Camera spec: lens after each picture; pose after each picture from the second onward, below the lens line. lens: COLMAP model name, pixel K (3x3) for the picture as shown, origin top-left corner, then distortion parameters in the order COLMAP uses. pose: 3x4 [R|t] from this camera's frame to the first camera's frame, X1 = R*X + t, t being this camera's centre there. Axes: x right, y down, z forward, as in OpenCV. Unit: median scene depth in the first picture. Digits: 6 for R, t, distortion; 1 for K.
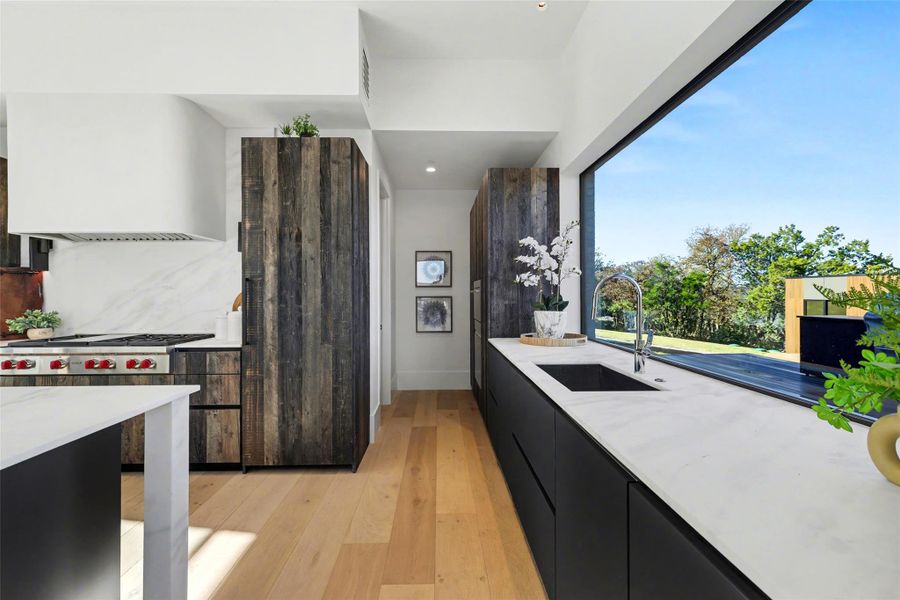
lens RADIAL K [[412.8, 0, 446.1], [0, 412.8, 296.5], [0, 0, 1]] dist [0.011512, 0.000229]
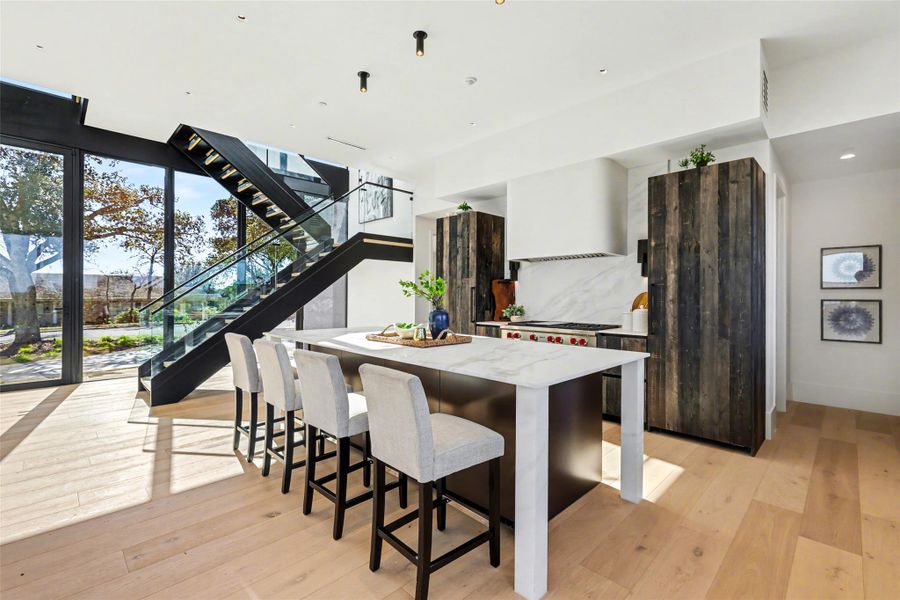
lens RADIAL K [[394.8, 0, 448.8], [0, 394.8, 294.3], [0, 0, 1]] dist [0.001374, -0.000297]
pose [[0.687369, 0.003314, -0.726301, -0.011090], [-0.009660, 0.999943, -0.004580, 0.000730], [0.726244, 0.010165, 0.687361, -0.286603]]
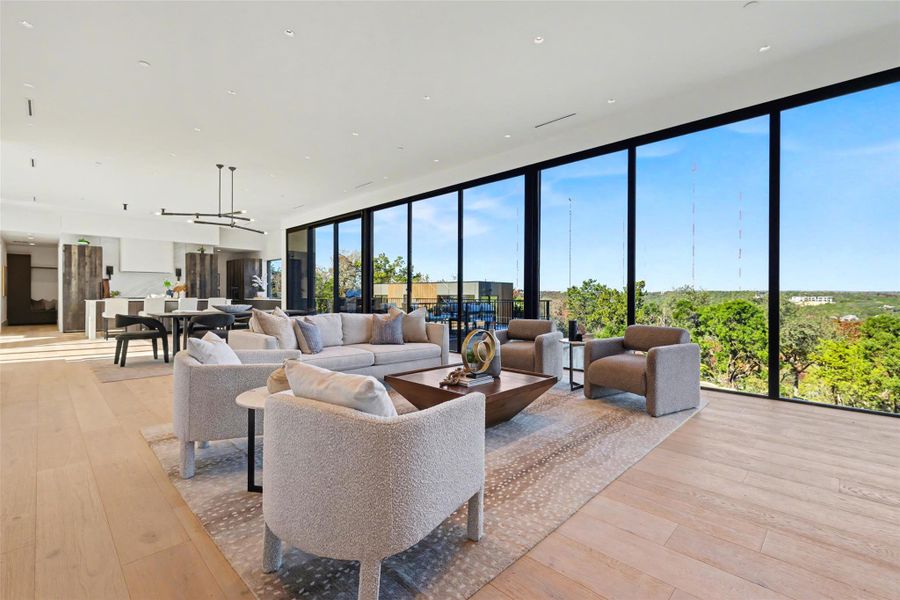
lens RADIAL K [[412.8, 0, 453.2], [0, 412.8, 297.4], [0, 0, 1]] dist [0.011512, 0.000229]
pose [[0.722927, -0.000305, 0.690924, -1.336156], [-0.001458, 0.999997, 0.001967, 0.080499], [-0.690923, -0.002430, 0.722925, -3.687635]]
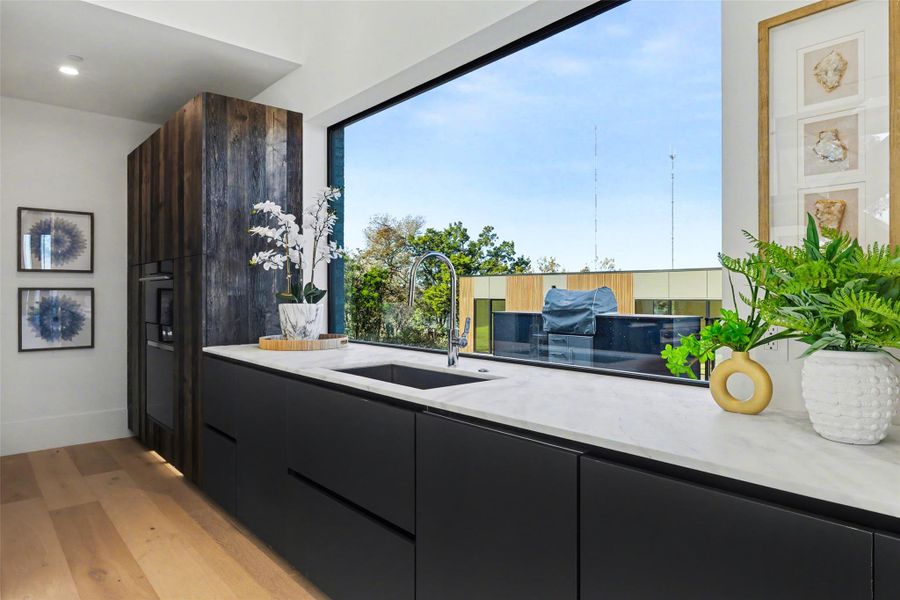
lens RADIAL K [[563.9, 0, 450.1], [0, 563.9, 292.3], [0, 0, 1]] dist [0.000023, 0.002468]
pose [[0.778635, 0.003348, 0.627468, -0.164777], [0.001664, 0.999971, -0.007401, 0.021167], [-0.627475, 0.006806, 0.778607, 0.044580]]
